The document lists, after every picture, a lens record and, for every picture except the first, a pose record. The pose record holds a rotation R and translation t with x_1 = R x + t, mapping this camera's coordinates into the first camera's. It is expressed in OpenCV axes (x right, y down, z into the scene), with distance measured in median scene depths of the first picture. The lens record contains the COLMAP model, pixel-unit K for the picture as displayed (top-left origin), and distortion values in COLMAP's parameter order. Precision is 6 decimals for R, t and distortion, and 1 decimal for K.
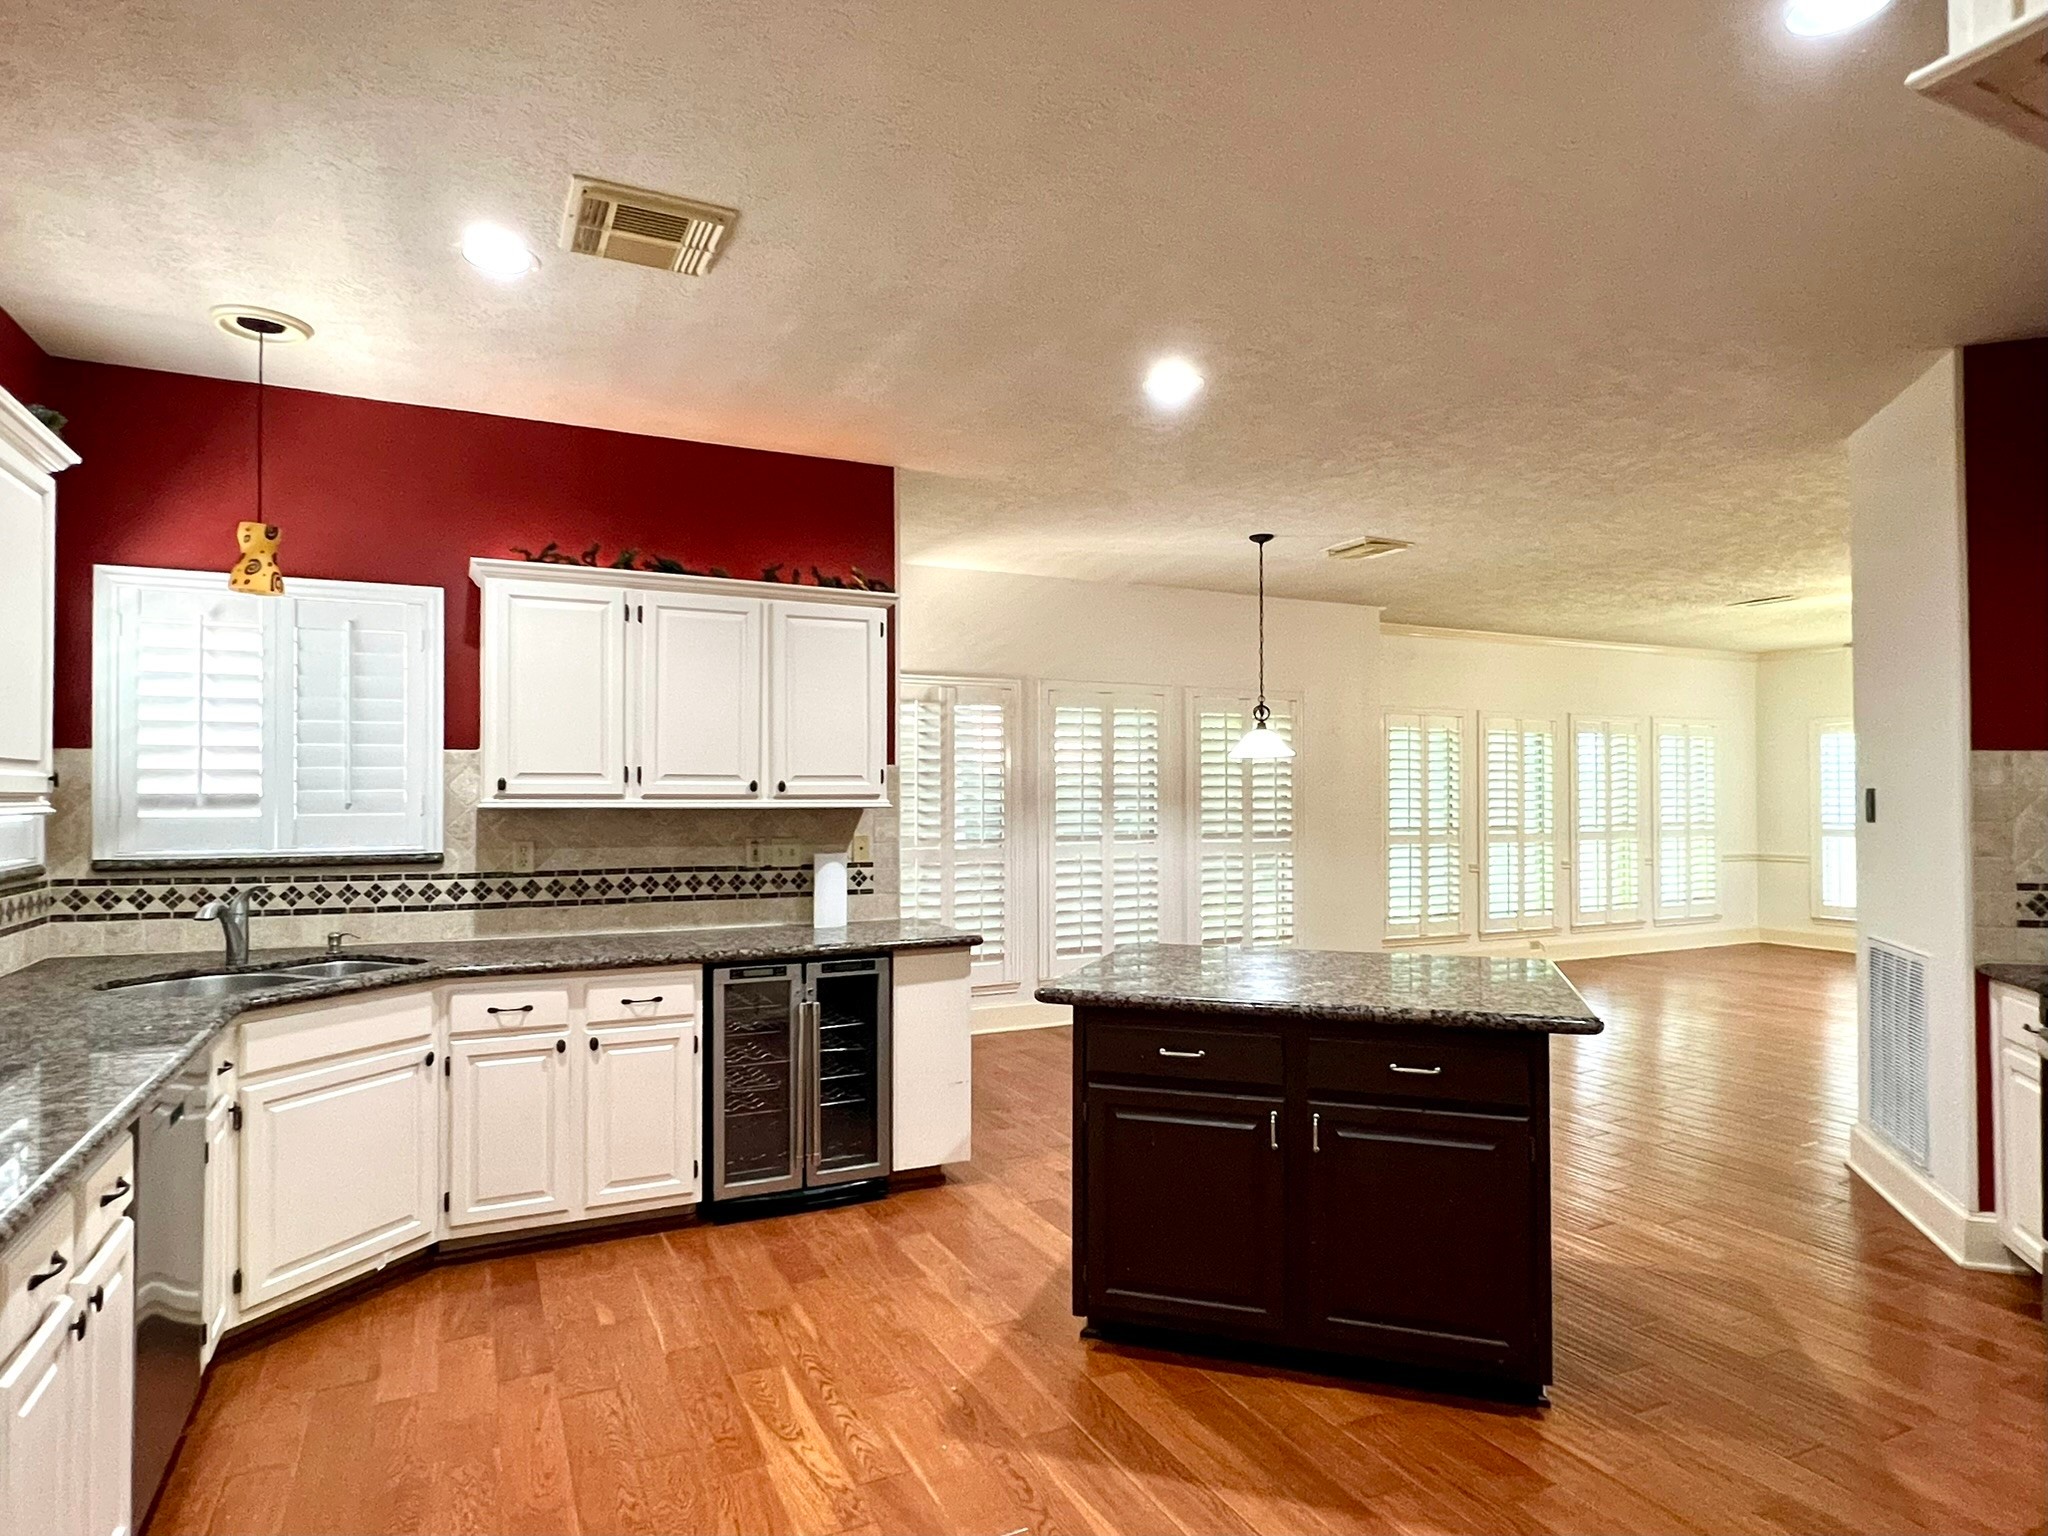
lens RADIAL K [[1157.5, 0, 1025.6], [0, 1157.5, 778.4], [0, 0, 1]] dist [0.001574, -0.004509]
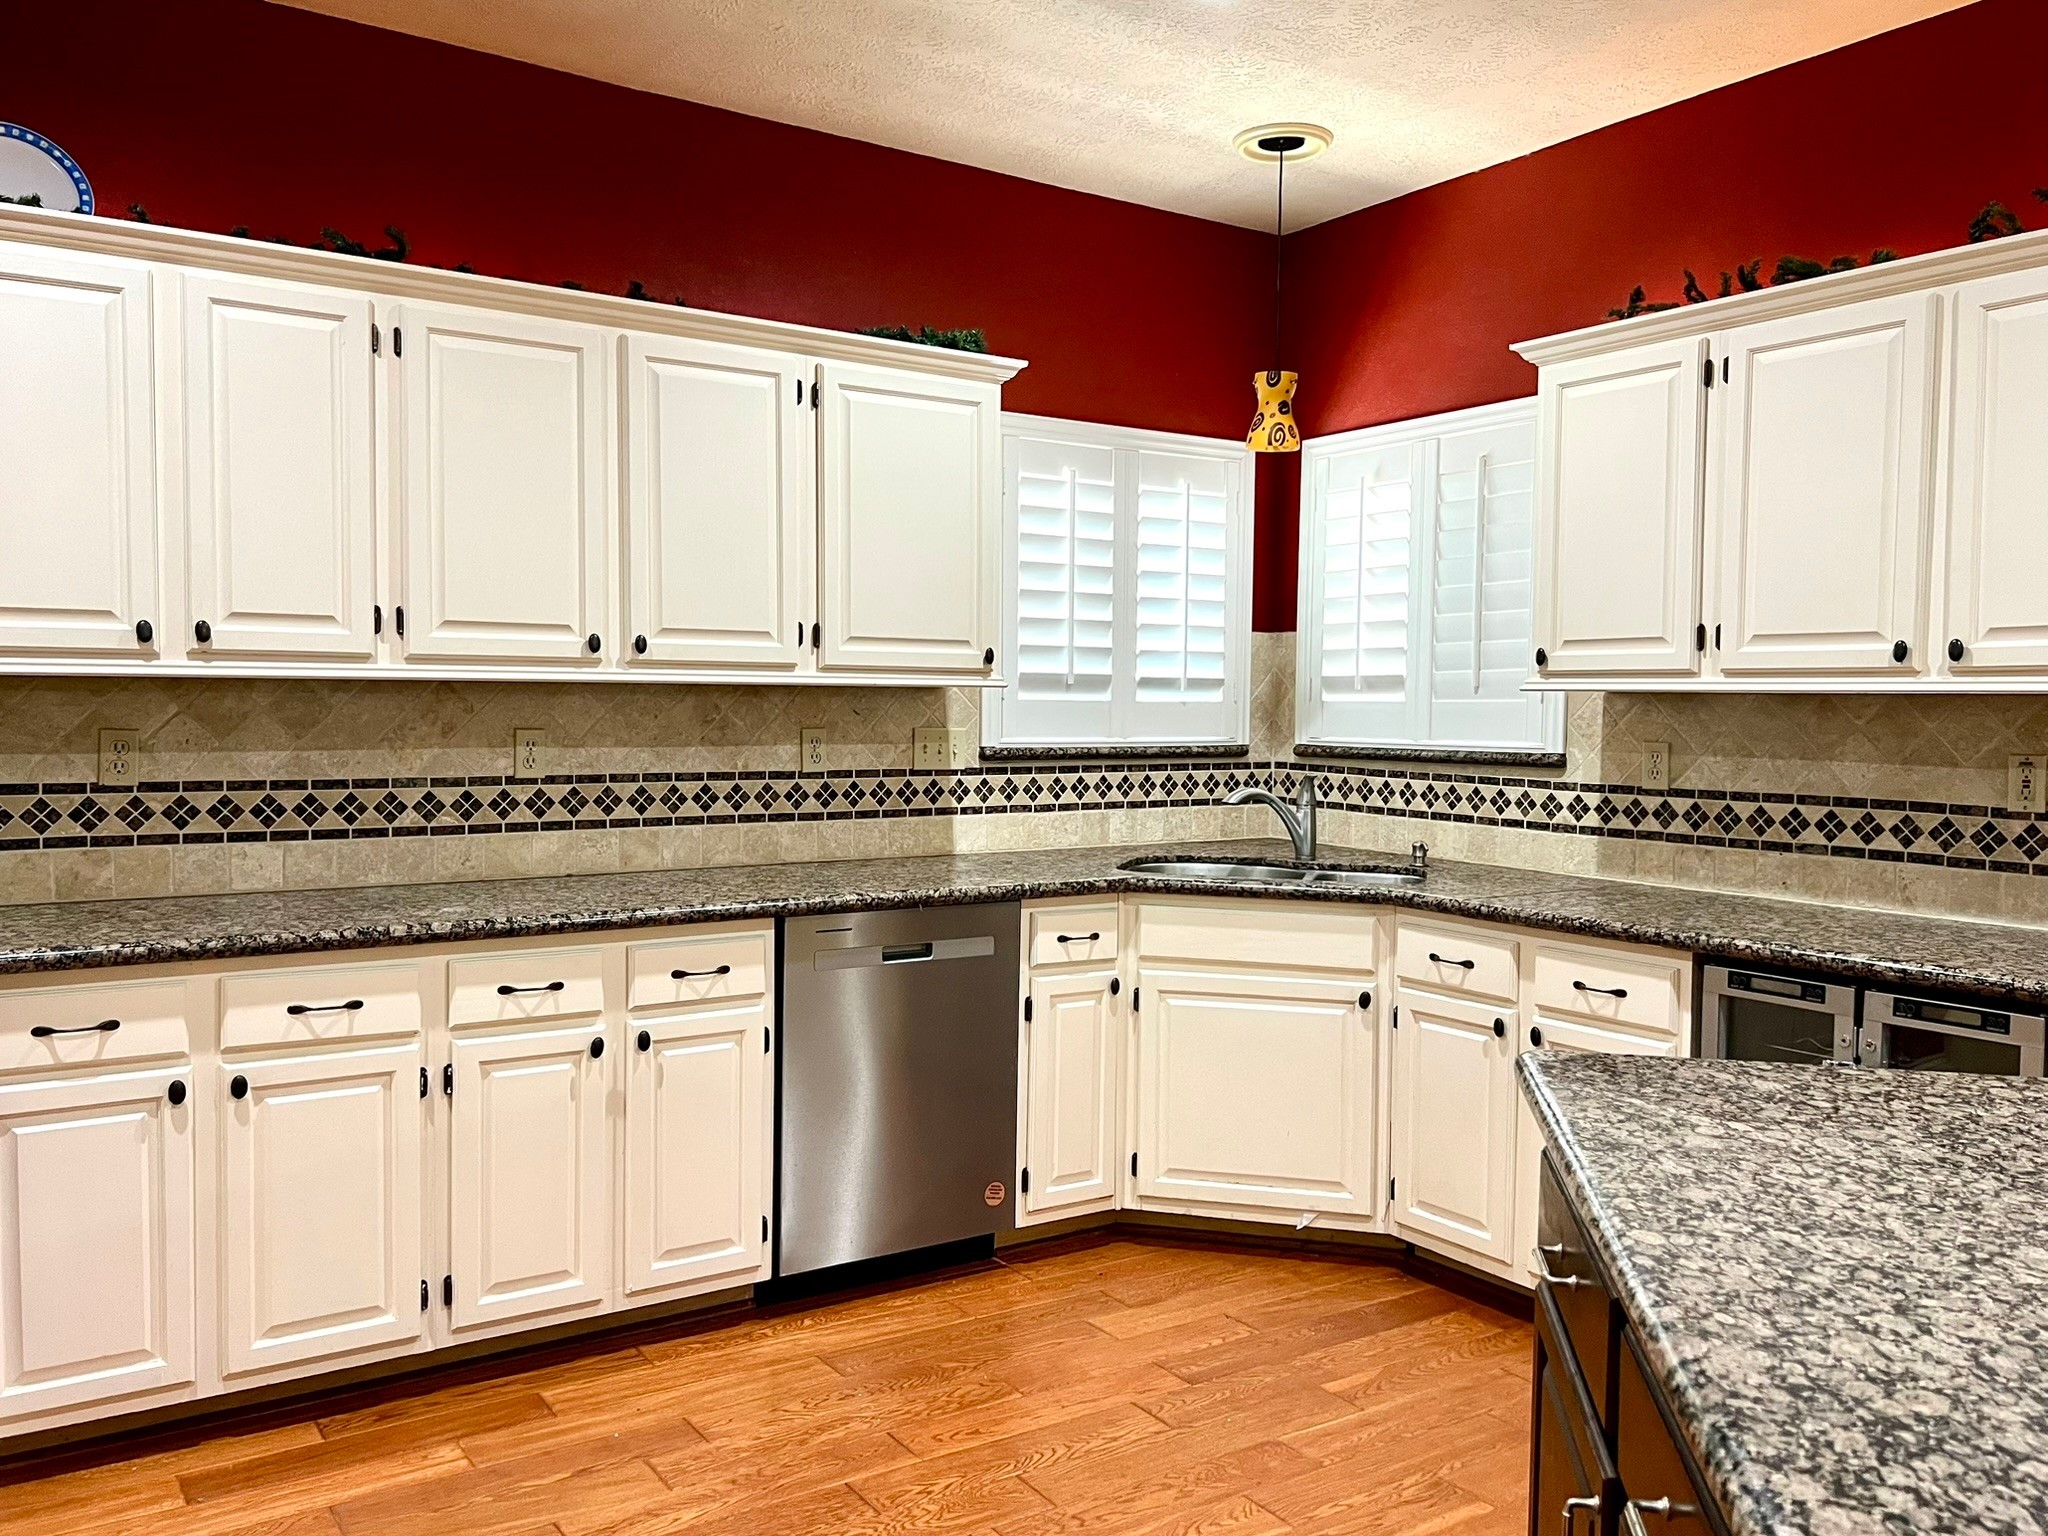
lens RADIAL K [[1607.6, 0, 1018.7], [0, 1607.6, 768.9], [0, 0, 1]] dist [0.033152, -0.026148]
pose [[0.134084, 0.043710, -0.990005, 0.464477], [0.004318, 0.998991, 0.044692, 0.026540], [0.990961, -0.010268, 0.133760, 0.519413]]
